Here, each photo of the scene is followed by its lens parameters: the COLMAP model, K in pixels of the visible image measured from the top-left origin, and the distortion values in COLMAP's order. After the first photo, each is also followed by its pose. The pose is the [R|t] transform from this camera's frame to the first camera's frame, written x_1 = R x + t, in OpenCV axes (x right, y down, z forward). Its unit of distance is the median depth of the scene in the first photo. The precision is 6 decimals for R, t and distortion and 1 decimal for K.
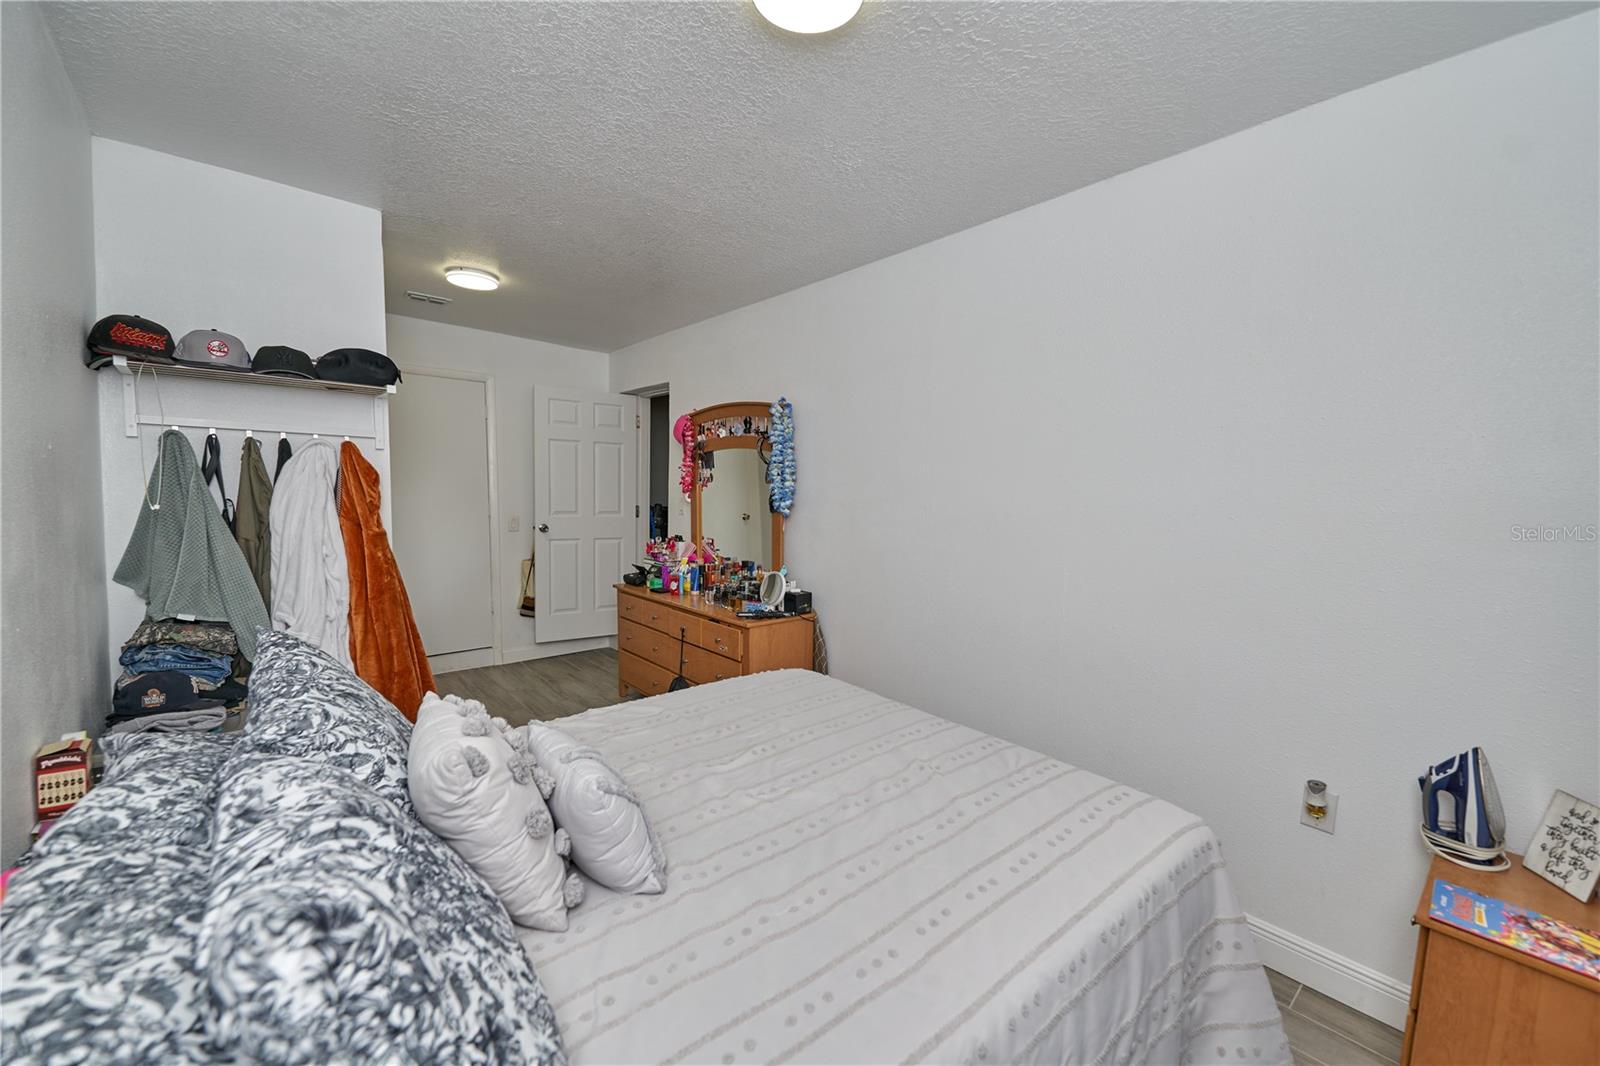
lens RADIAL K [[639.6, 0, 806.3], [0, 639.6, 543.8], [0, 0, 1]] dist [0.009855, -0.006838]
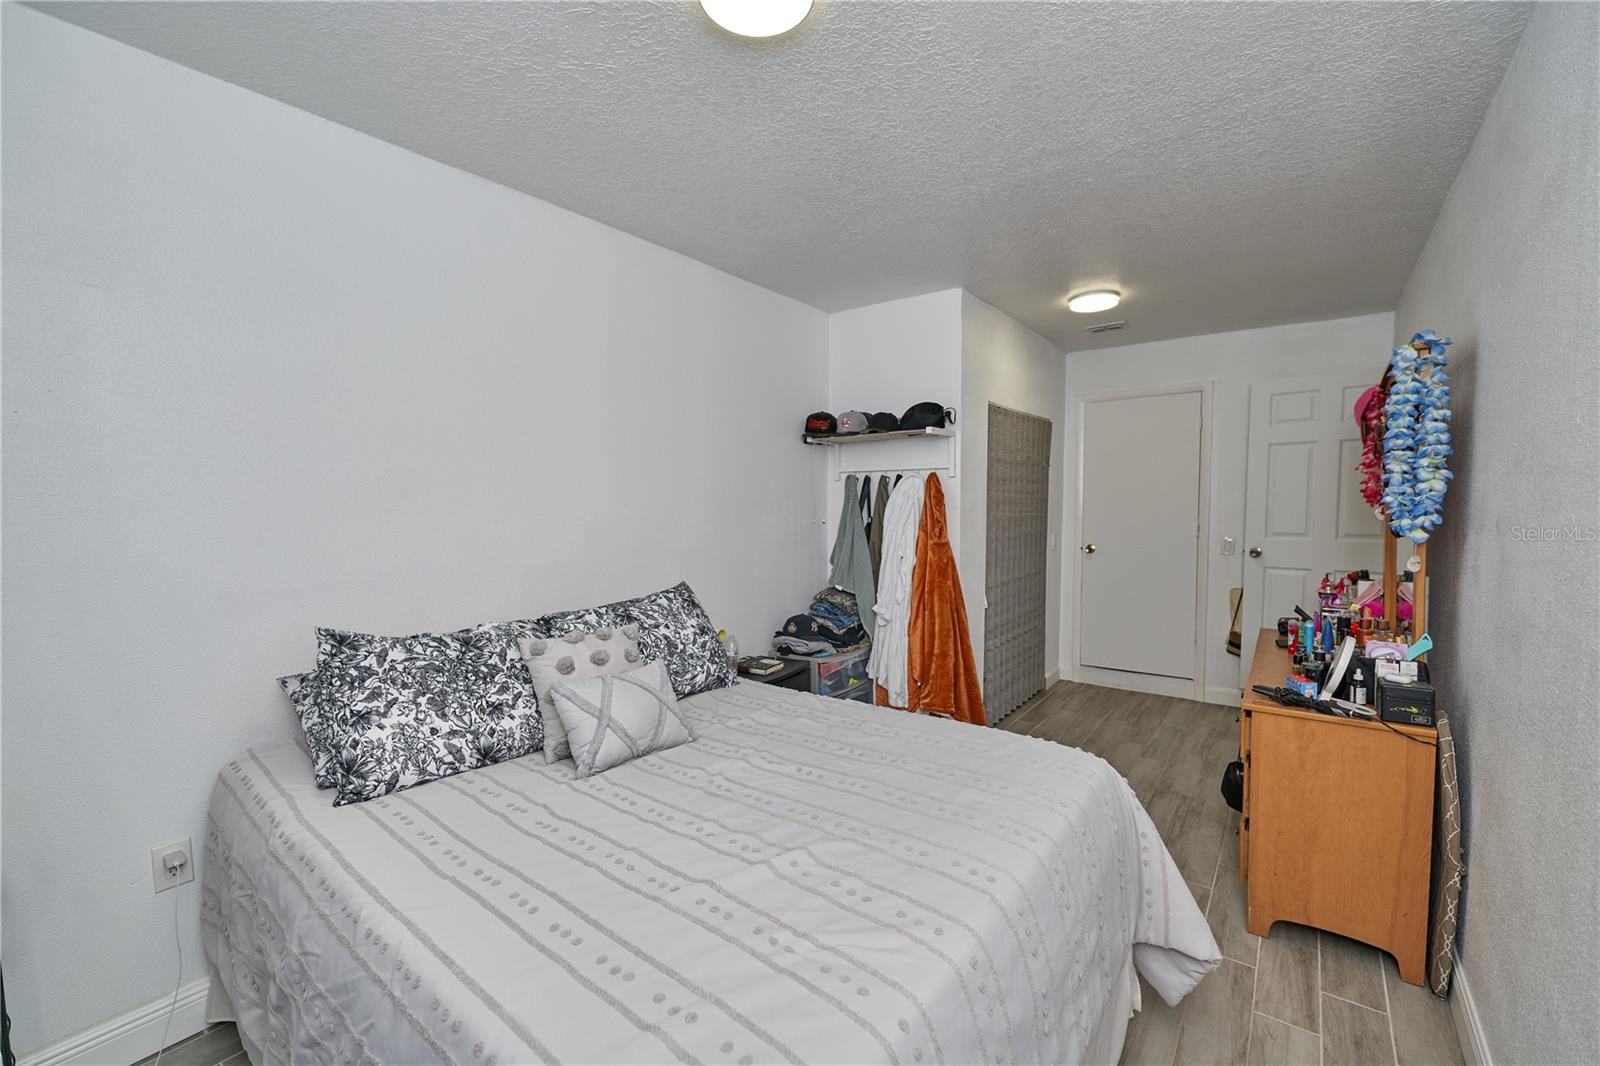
lens RADIAL K [[639.6, 0, 806.3], [0, 639.6, 543.8], [0, 0, 1]] dist [0.009855, -0.006838]
pose [[0.208669, 0.036882, -0.977291, 0.576546], [-0.071584, 0.997184, 0.022348, -0.026127], [0.975363, 0.065295, 0.210722, 0.523979]]
